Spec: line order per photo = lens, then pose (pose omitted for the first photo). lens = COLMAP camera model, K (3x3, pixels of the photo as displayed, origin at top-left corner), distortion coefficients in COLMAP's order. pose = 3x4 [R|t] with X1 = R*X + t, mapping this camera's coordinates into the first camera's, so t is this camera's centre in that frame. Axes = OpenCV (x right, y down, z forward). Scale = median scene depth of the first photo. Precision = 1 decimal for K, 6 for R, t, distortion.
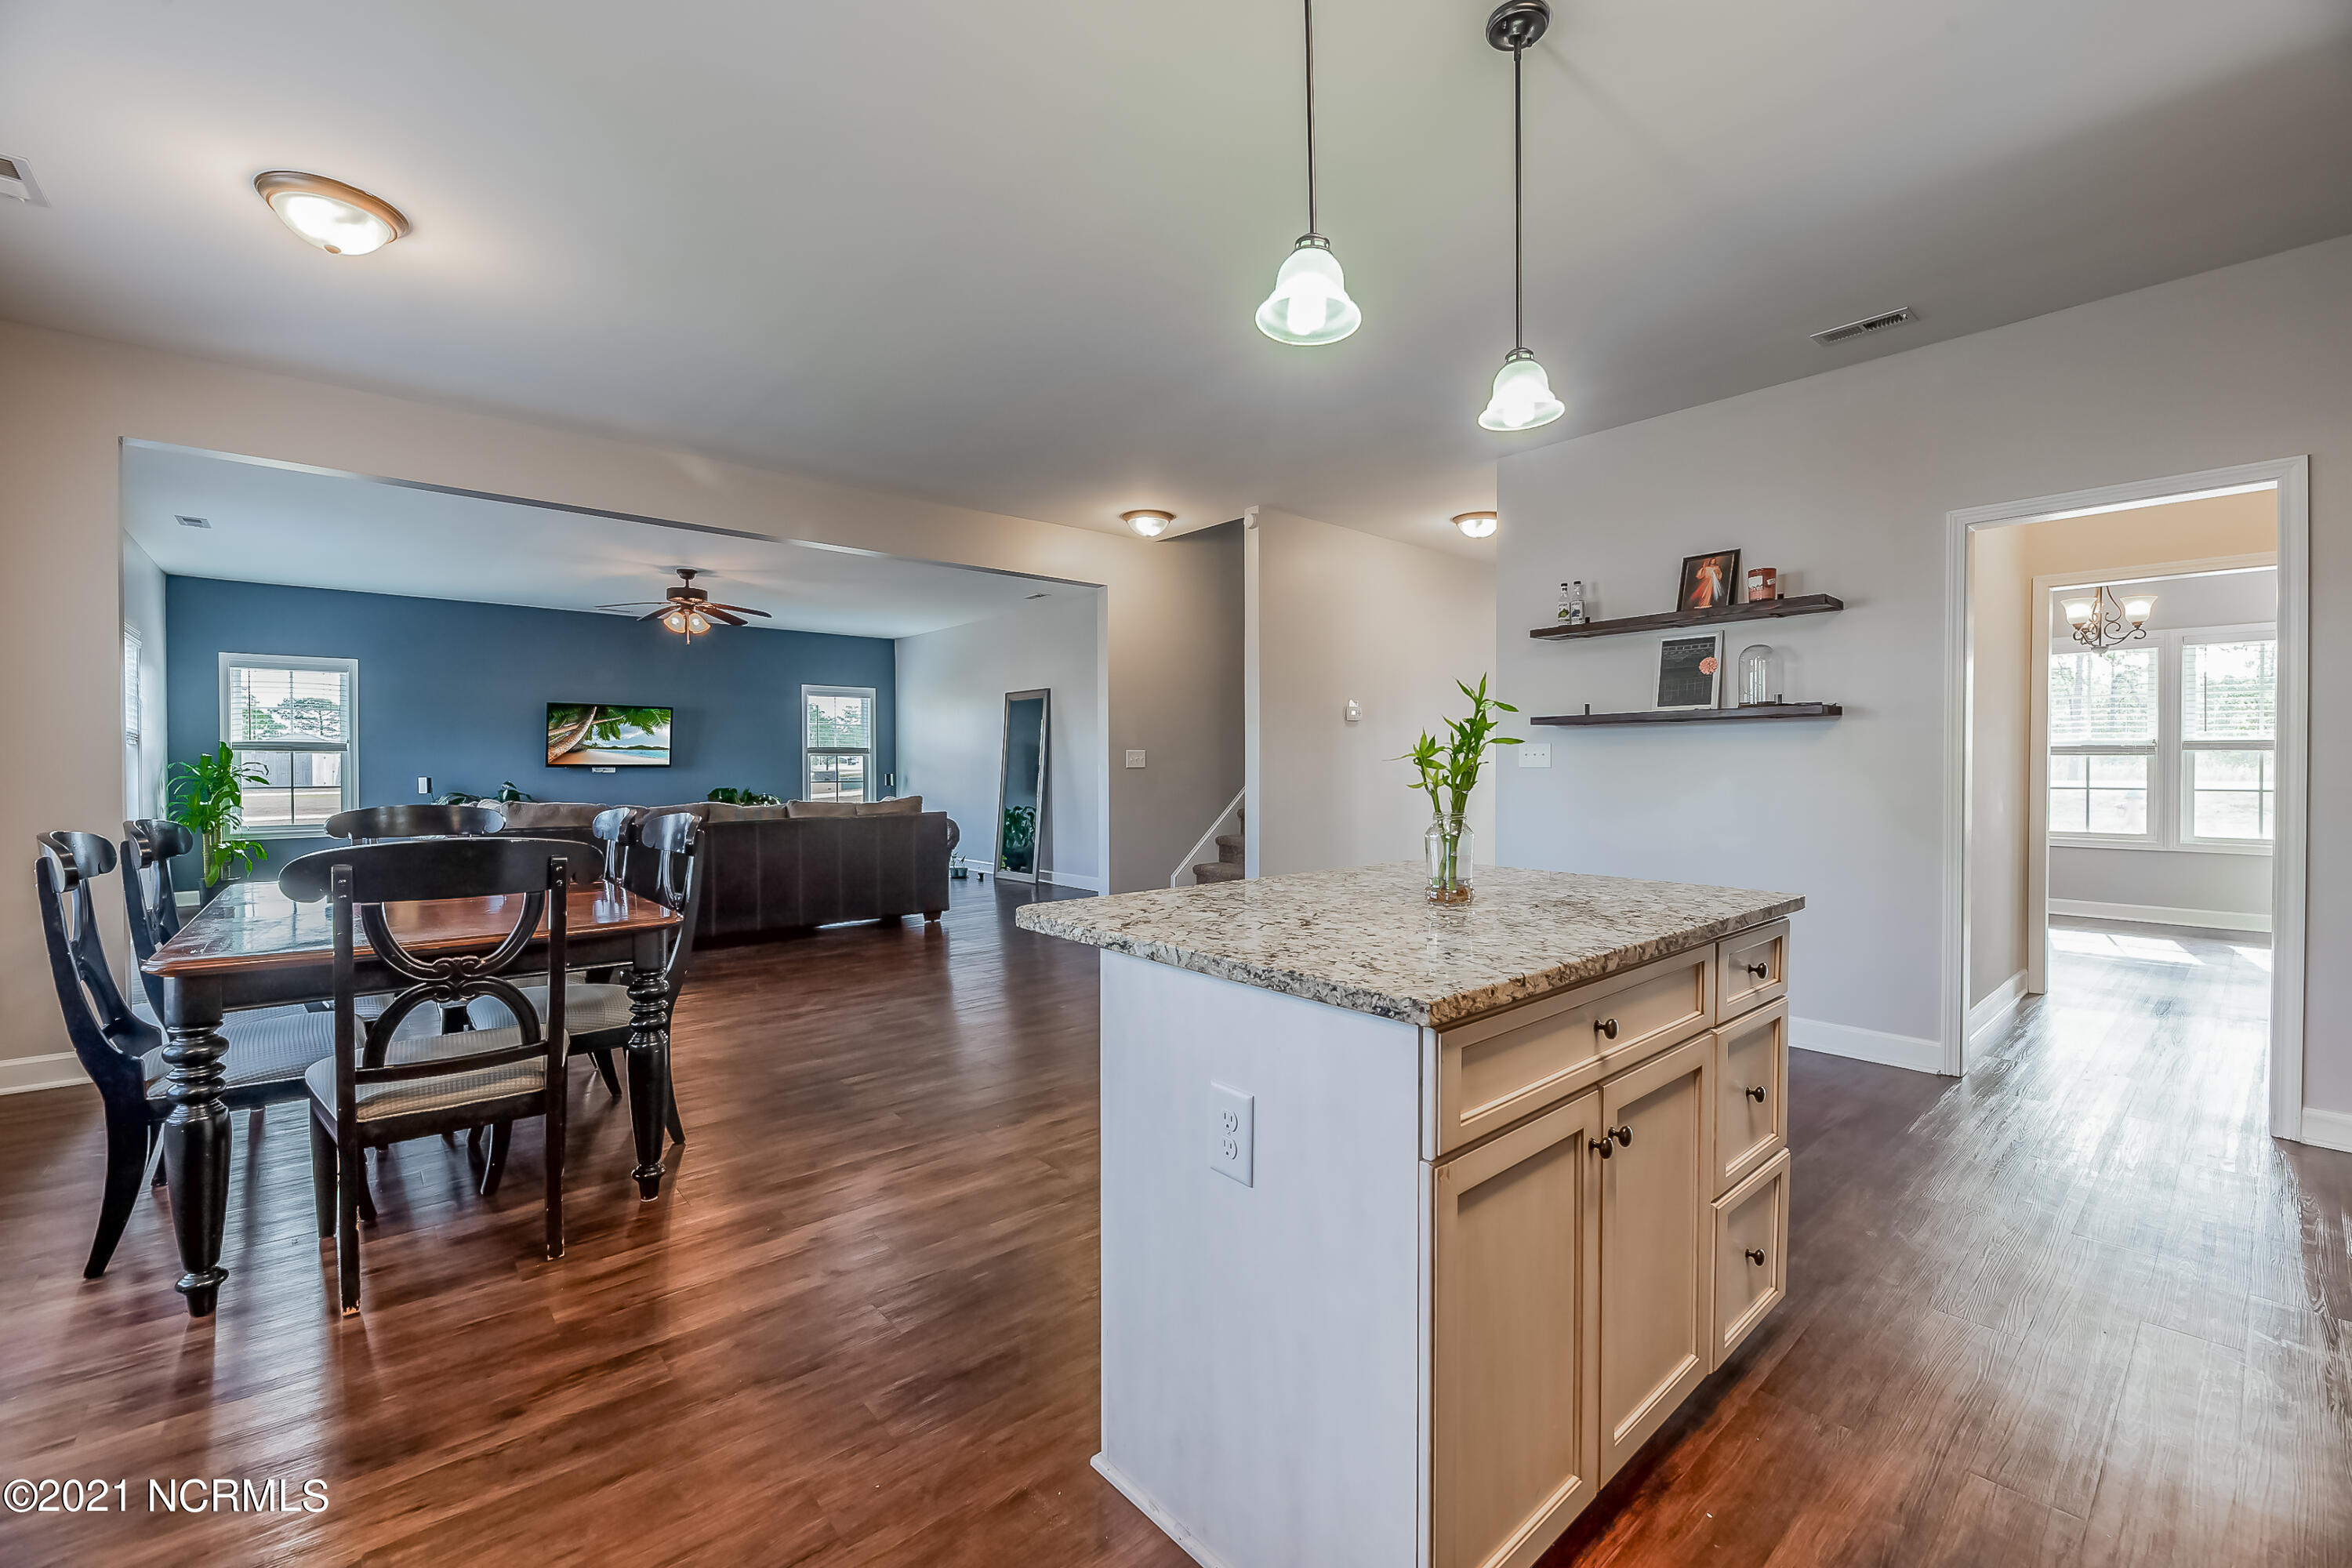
lens RADIAL K [[968.1, 0, 1170.1], [0, 968.1, 771.5], [0, 0, 1]] dist [-0.013929, 0.000103]
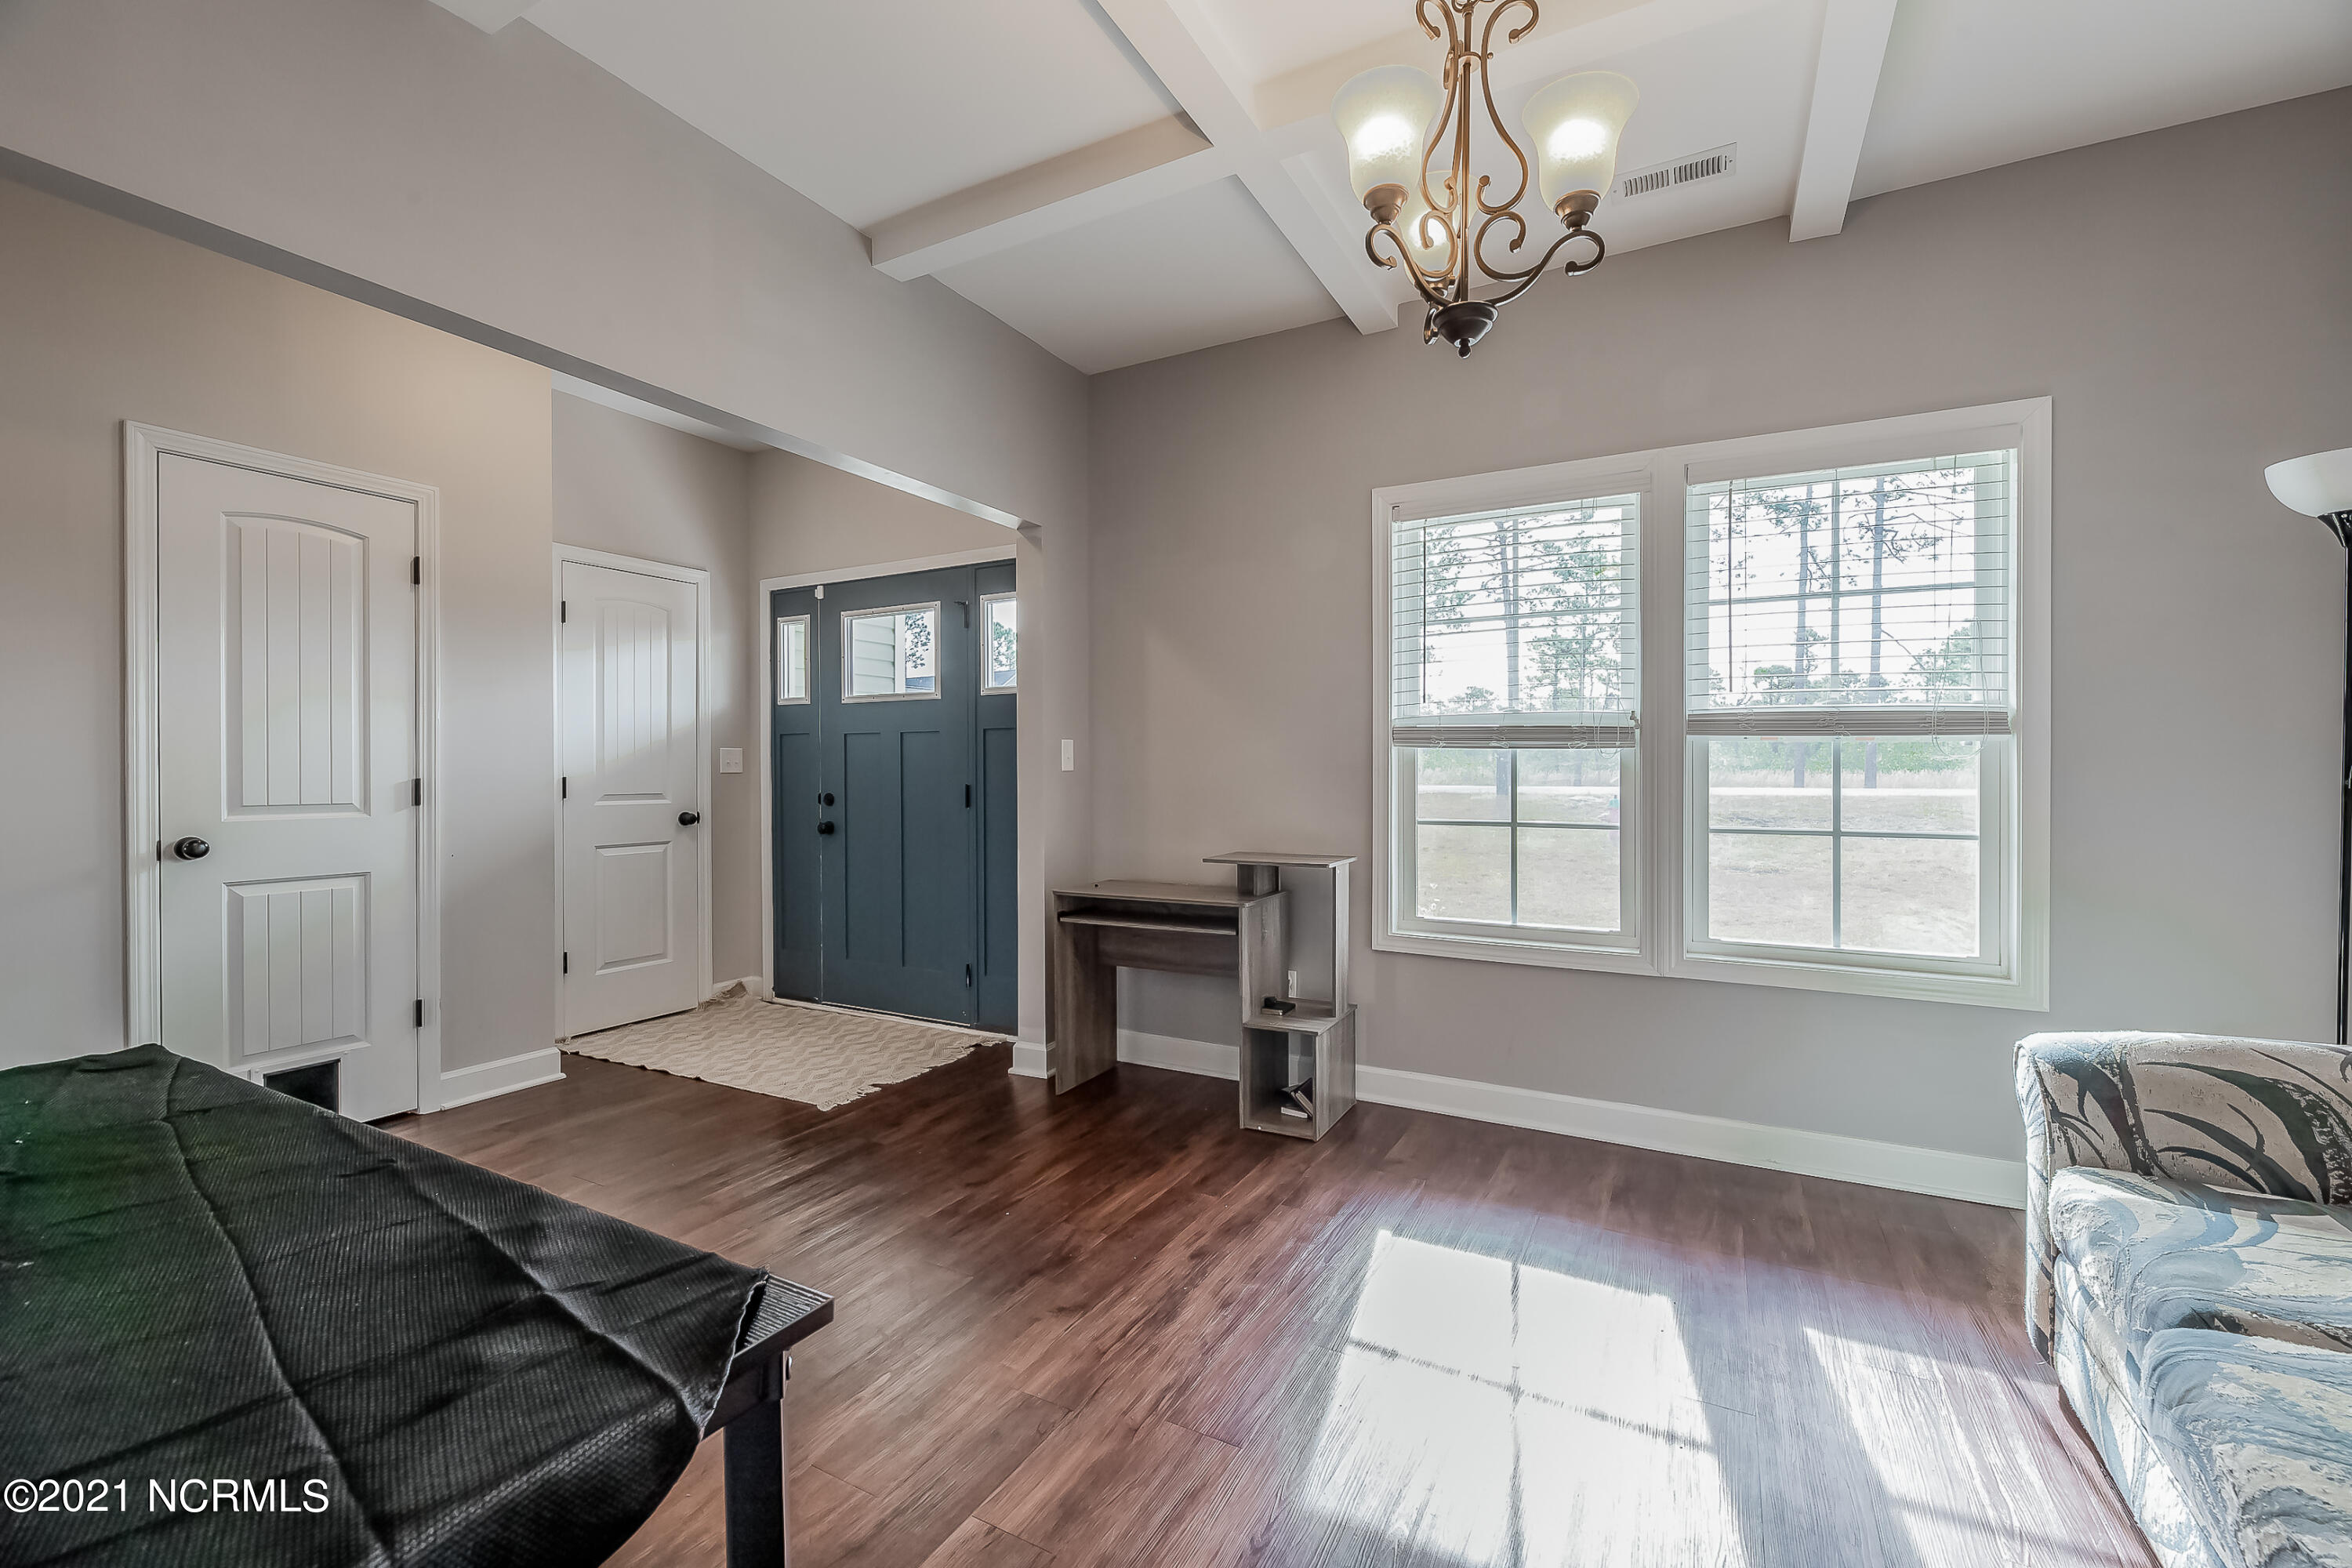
lens RADIAL K [[968.1, 0, 1170.1], [0, 968.1, 771.5], [0, 0, 1]] dist [-0.013929, 0.000103]
pose [[0.936914, -0.005962, 0.349508, 0.707402], [0.007670, 0.999964, -0.003503, -0.007116], [-0.349475, 0.005963, 0.936927, 0.687742]]
